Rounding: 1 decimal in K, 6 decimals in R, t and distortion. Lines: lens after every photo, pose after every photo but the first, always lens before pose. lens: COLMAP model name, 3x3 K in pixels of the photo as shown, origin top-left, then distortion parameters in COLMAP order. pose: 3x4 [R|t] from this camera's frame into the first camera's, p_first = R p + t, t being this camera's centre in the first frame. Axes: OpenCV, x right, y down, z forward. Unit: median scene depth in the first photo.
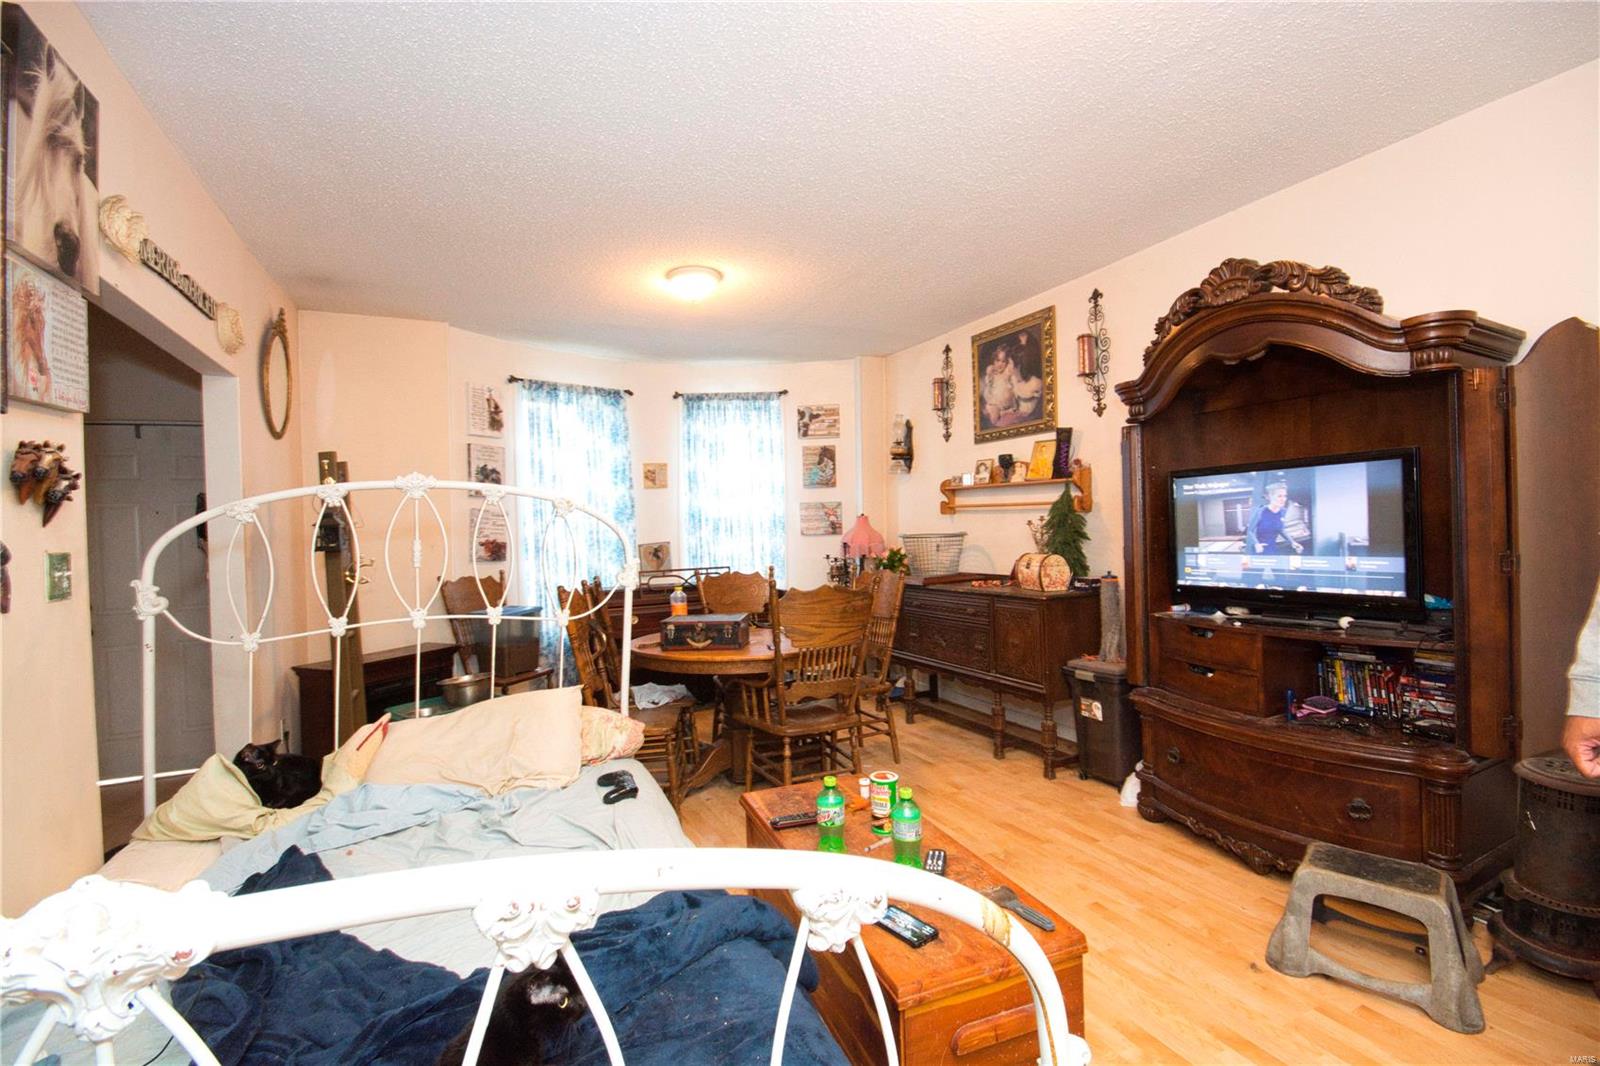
lens RADIAL K [[716.7, 0, 806.5], [0, 716.7, 533.5], [0, 0, 1]] dist [0.000917, -0.000037]
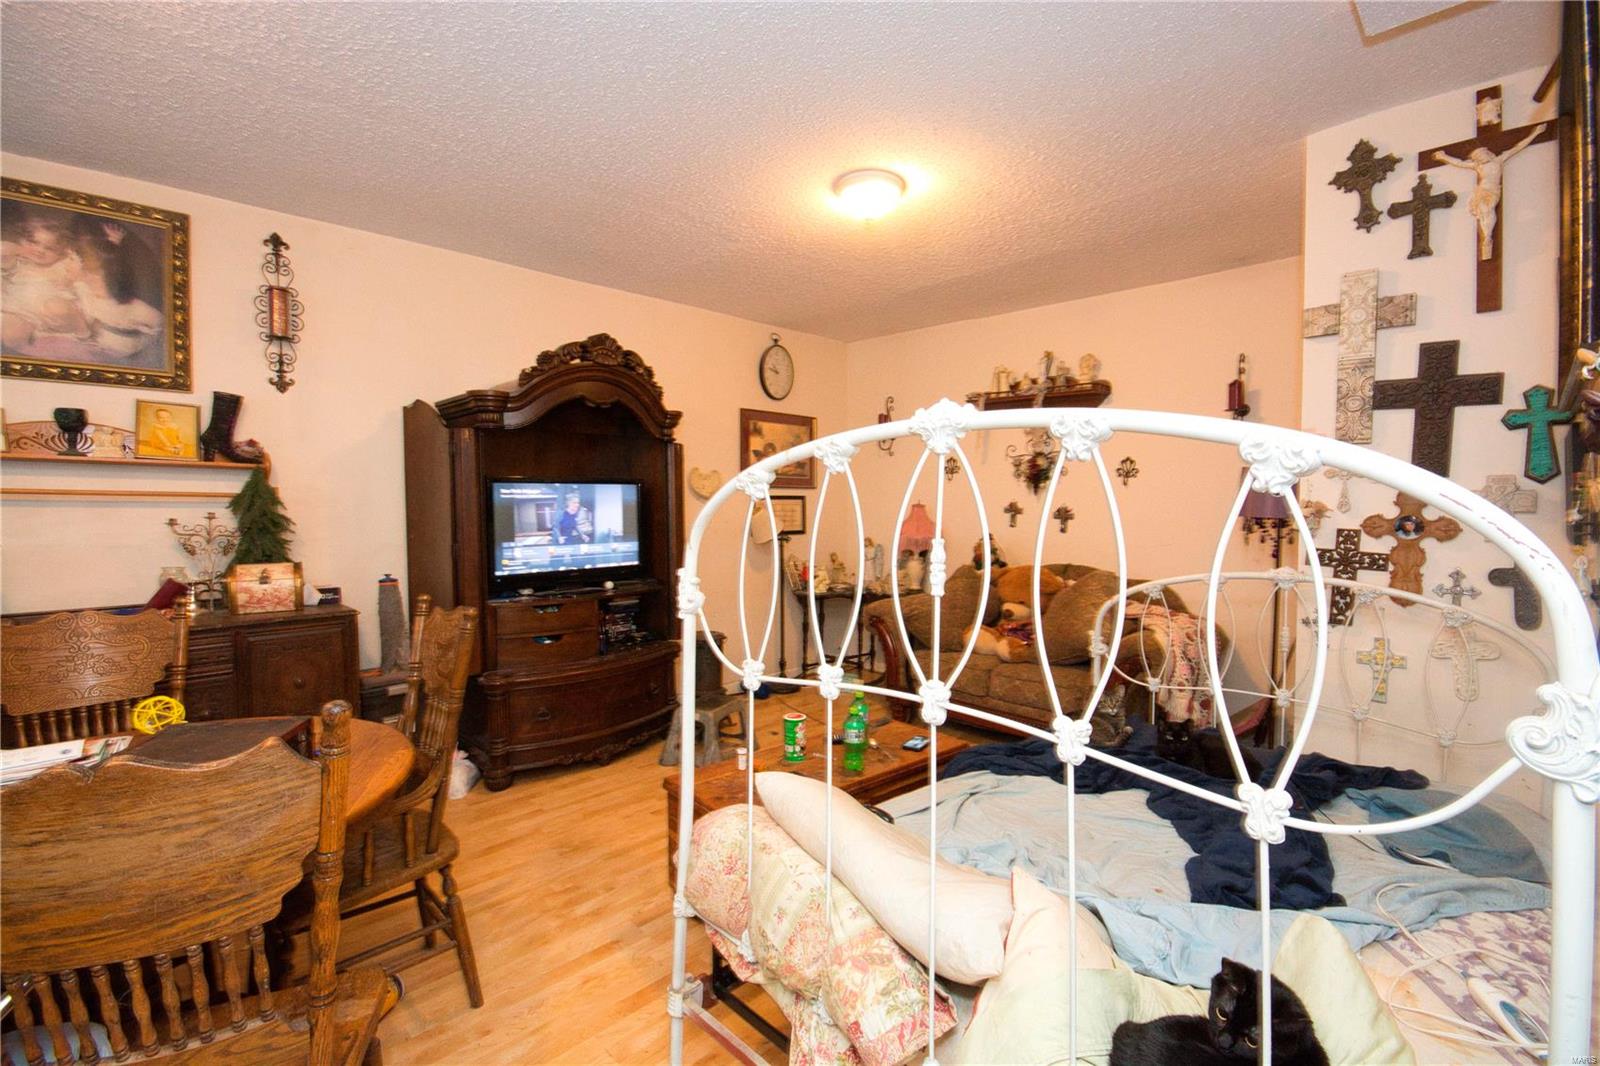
lens RADIAL K [[716.7, 0, 808.2], [0, 716.7, 523.8], [0, 0, 1]] dist [0.000917, -0.000037]
pose [[-0.318300, -0.003882, 0.947982, -0.784451], [0.014130, 0.999861, 0.008839, -0.016009], [-0.947885, 0.016209, -0.318201, 0.968392]]
